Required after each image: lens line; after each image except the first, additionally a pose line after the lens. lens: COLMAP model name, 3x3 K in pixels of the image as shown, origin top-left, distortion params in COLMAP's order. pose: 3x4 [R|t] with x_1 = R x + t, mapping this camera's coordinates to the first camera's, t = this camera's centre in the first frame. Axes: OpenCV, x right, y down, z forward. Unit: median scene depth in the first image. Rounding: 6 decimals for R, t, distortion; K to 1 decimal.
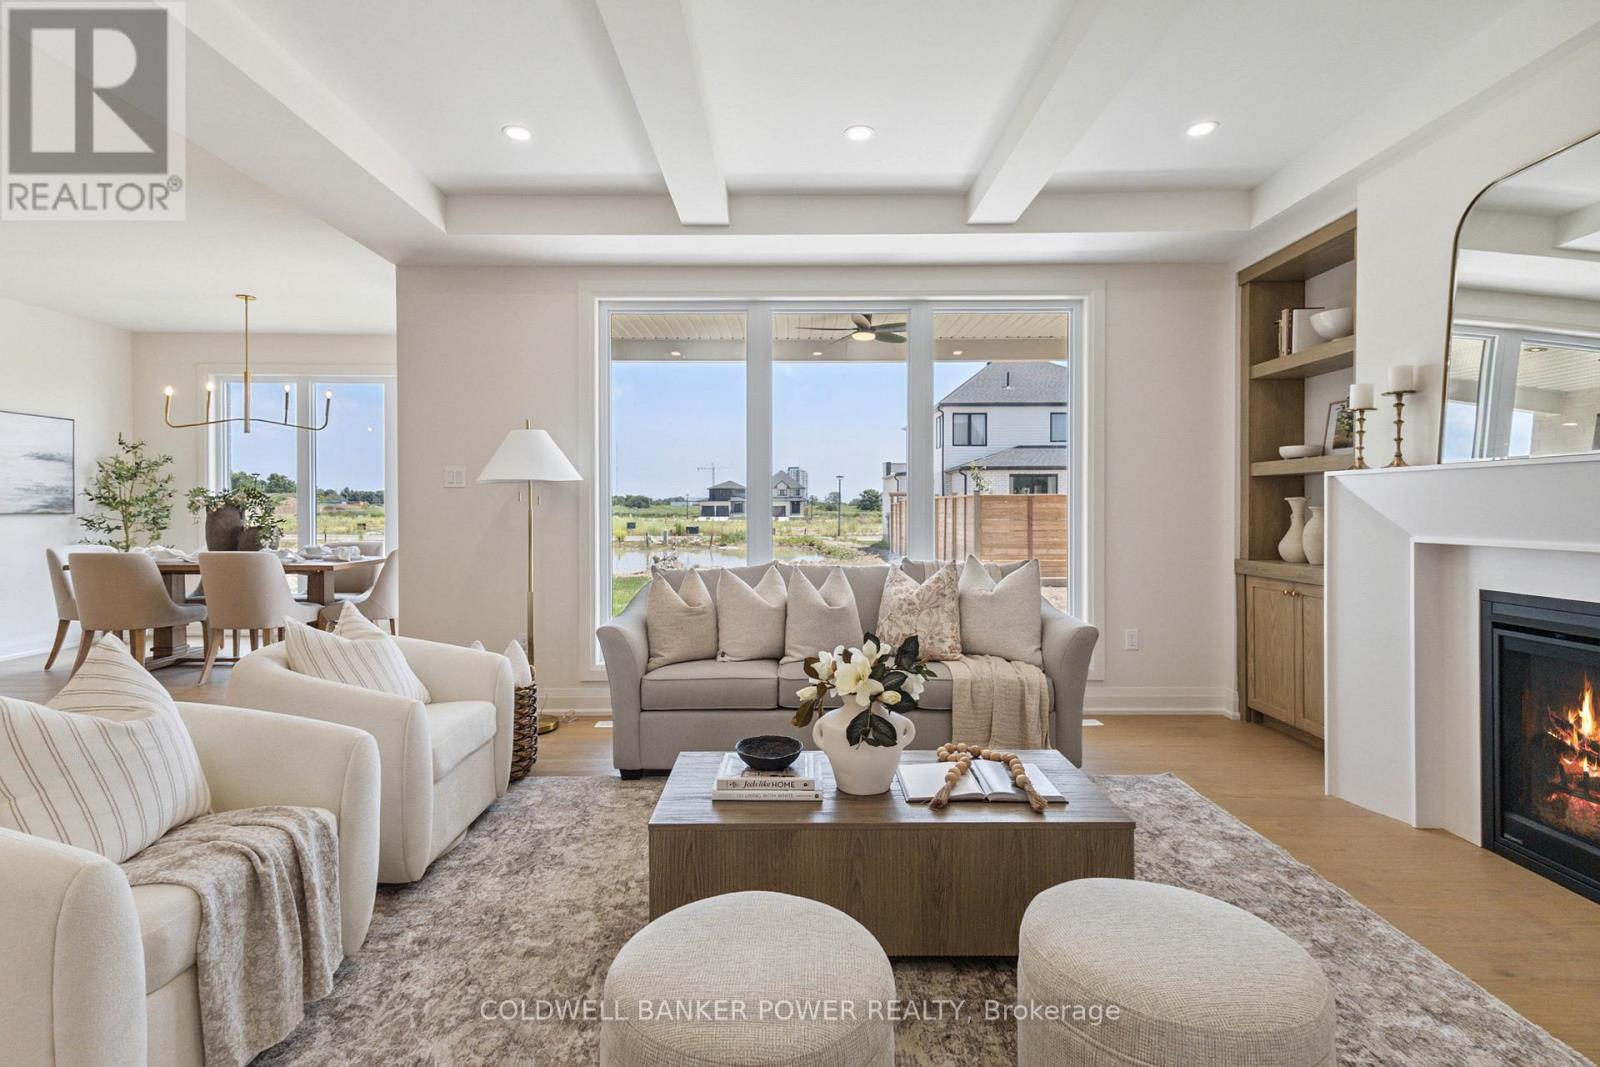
lens RADIAL K [[771.4, 0, 797.3], [0, 771.4, 516.4], [0, 0, 1]] dist [0.031633, -0.000077]
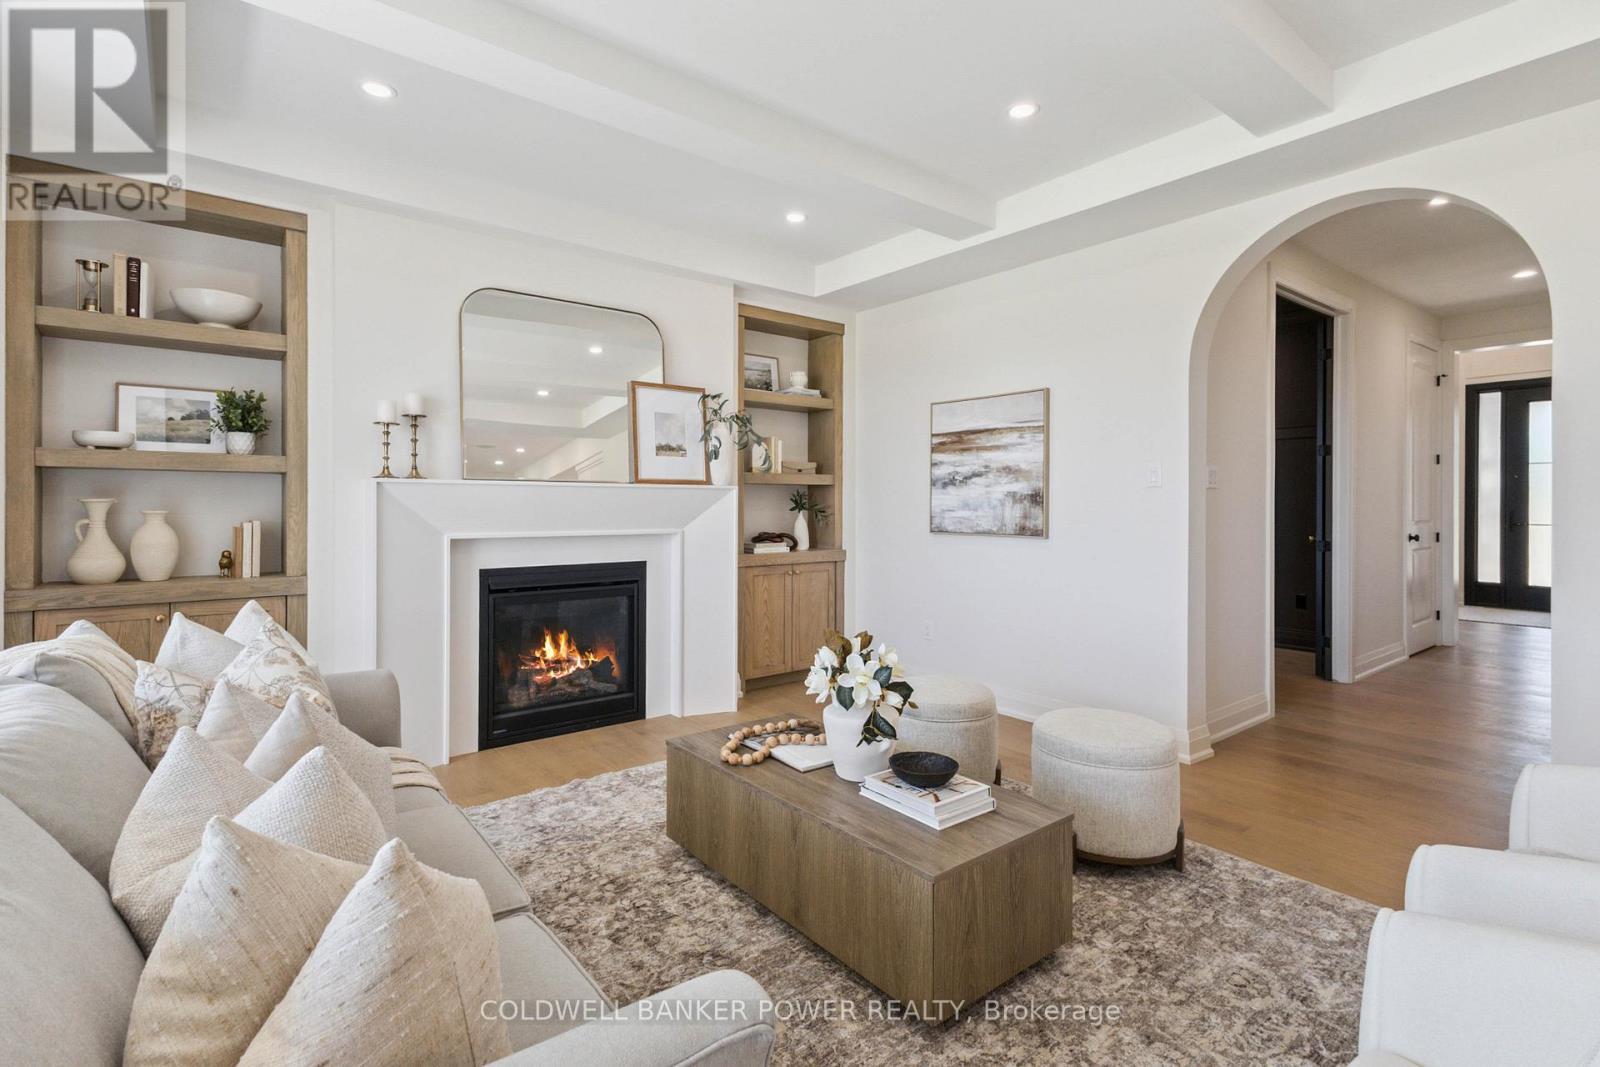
lens RADIAL K [[756.7, 0, 791.4], [0, 756.7, 505.2], [0, 0, 1]] dist [0.033437, -0.010347]
pose [[-0.607512, -0.001202, 0.794310, -0.394699], [0.005297, 0.999970, 0.005564, -0.018875], [-0.794293, 0.007587, -0.607488, 0.973635]]
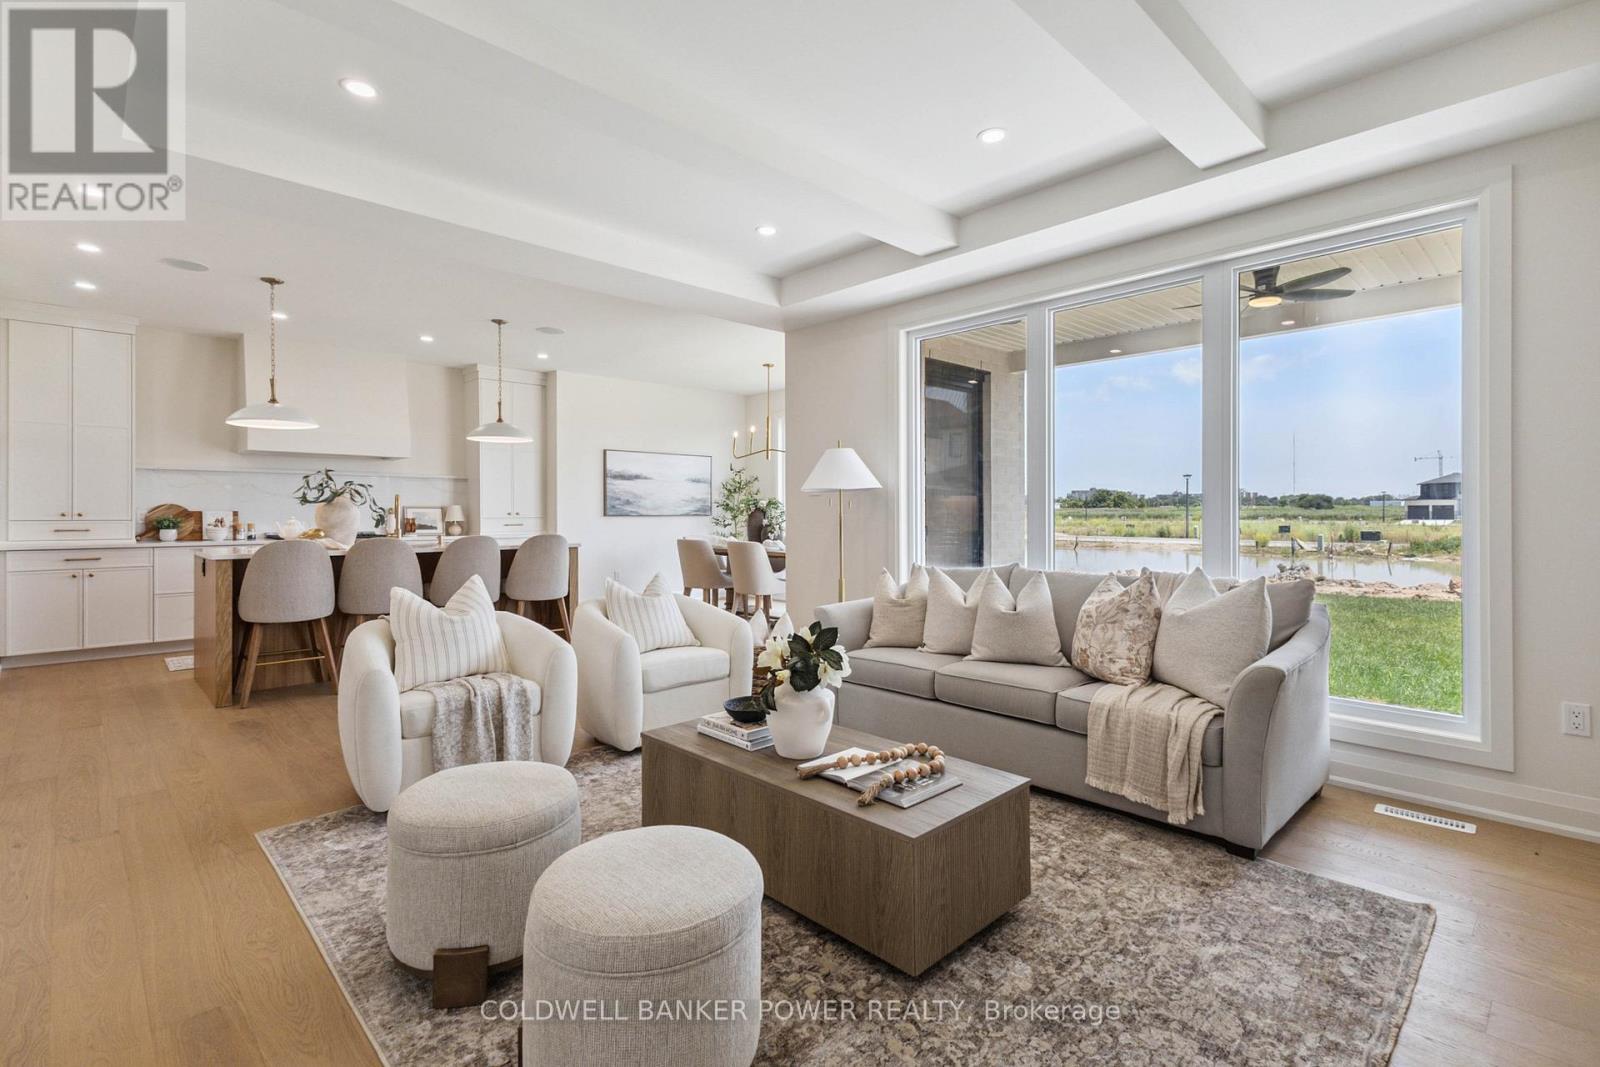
lens RADIAL K [[756.7, 0, 791.4], [0, 756.7, 505.2], [0, 0, 1]] dist [0.033437, -0.010347]
pose [[0.681621, -0.008253, -0.731659, 0.519744], [-0.003853, 0.999882, -0.014868, -0.002408], [0.731695, 0.012953, 0.681509, 0.122099]]
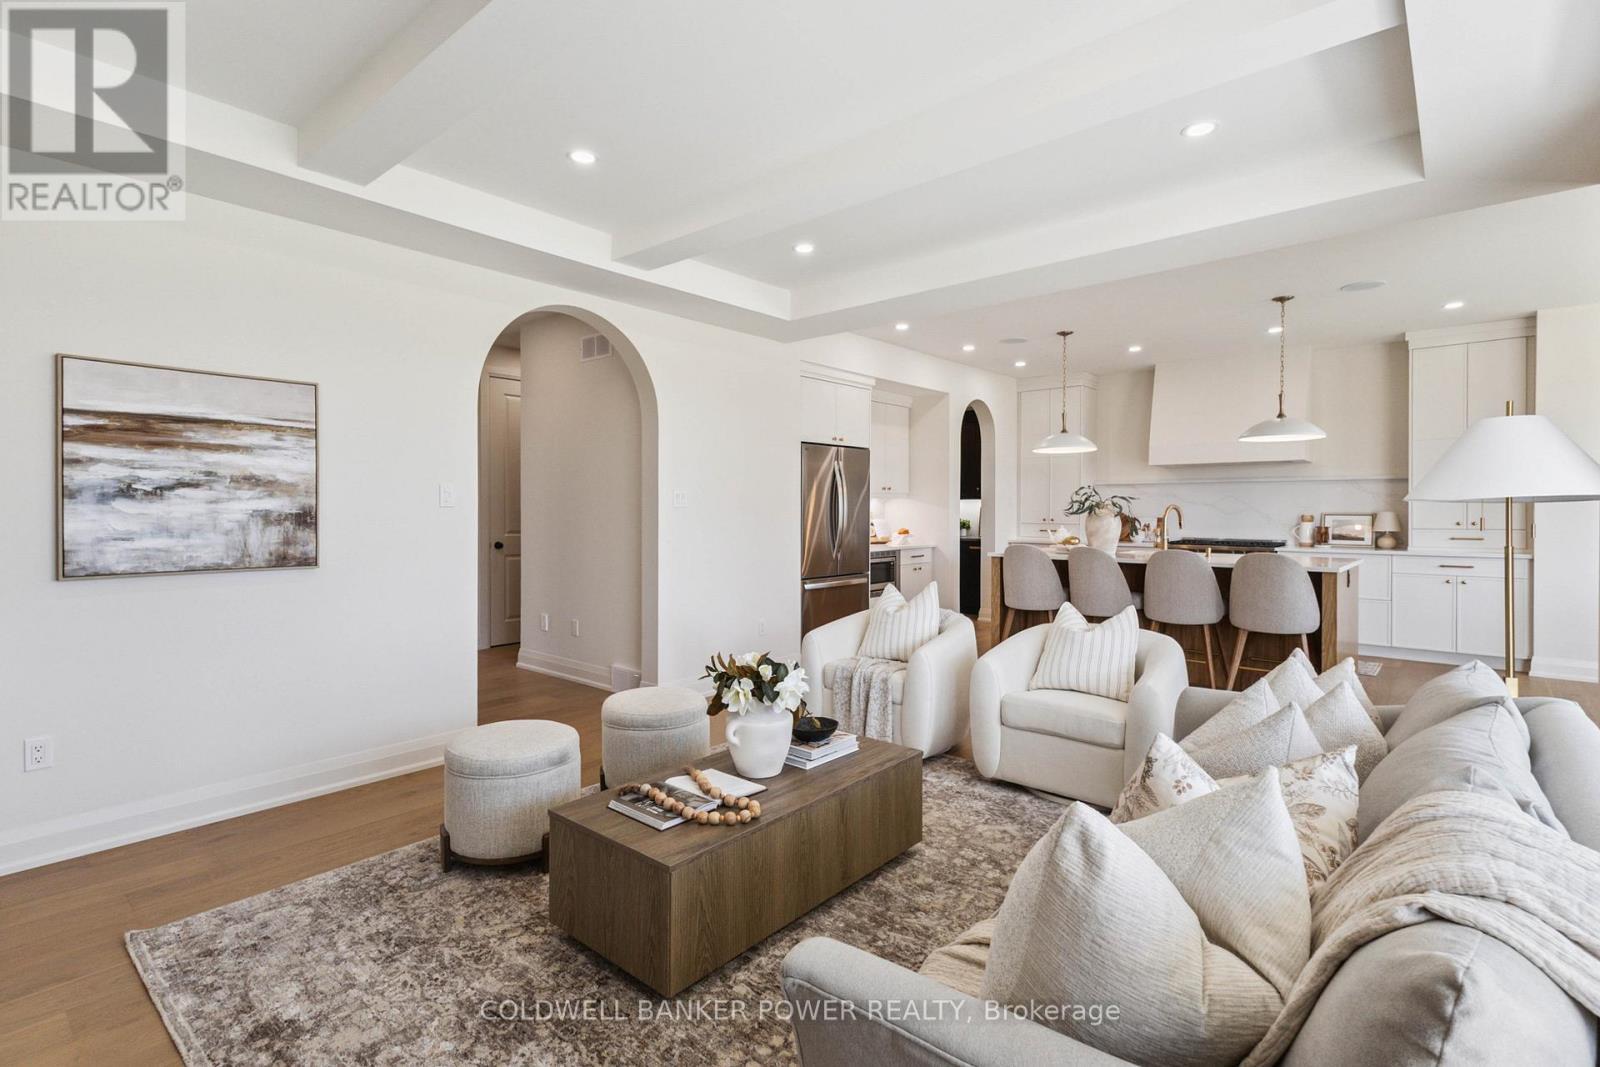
lens RADIAL K [[756.7, 0, 791.4], [0, 756.7, 505.2], [0, 0, 1]] dist [0.033437, -0.010347]
pose [[-0.668795, -0.001972, -0.743444, 0.528184], [-0.005610, 0.999981, 0.002395, -0.041275], [0.743426, 0.005772, -0.668794, 1.035871]]
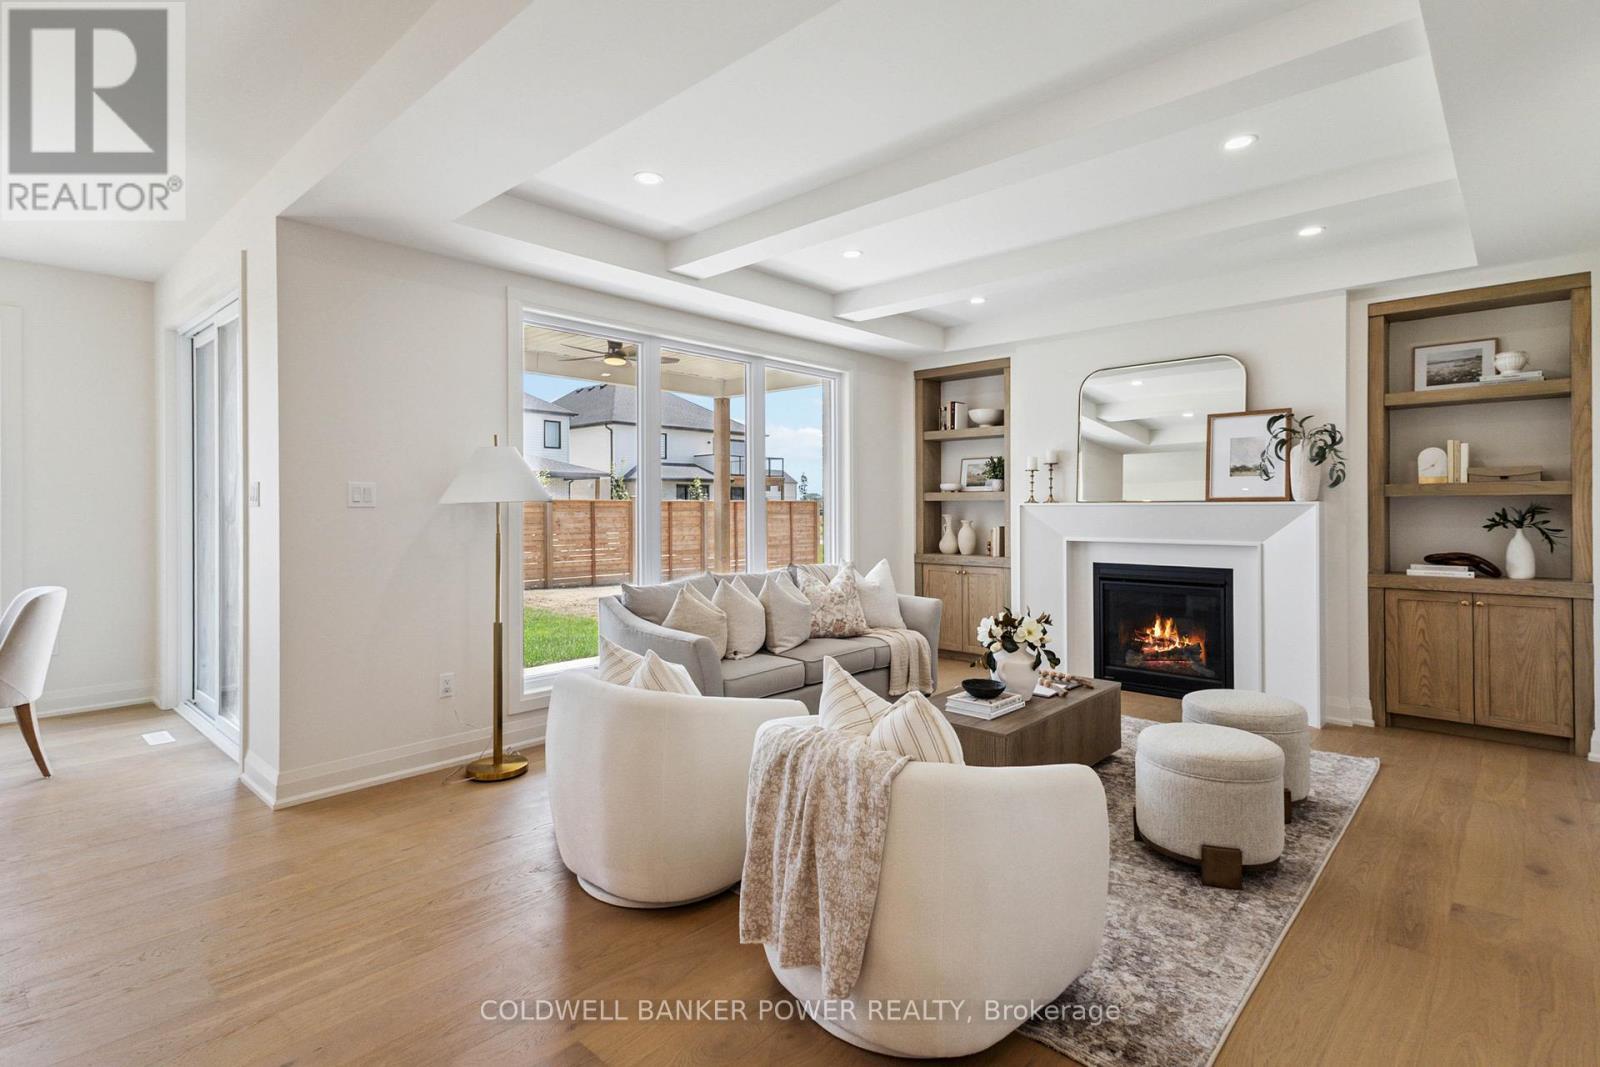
lens RADIAL K [[783.7, 0, 806.0], [0, 783.7, 510.2], [0, 0, 1]] dist [0.035814, -0.000045]
pose [[0.677391, -0.001778, 0.735621, -0.832660], [0.008184, 0.999953, -0.005120, -0.029209], [-0.735578, 0.009488, 0.677374, 0.103178]]
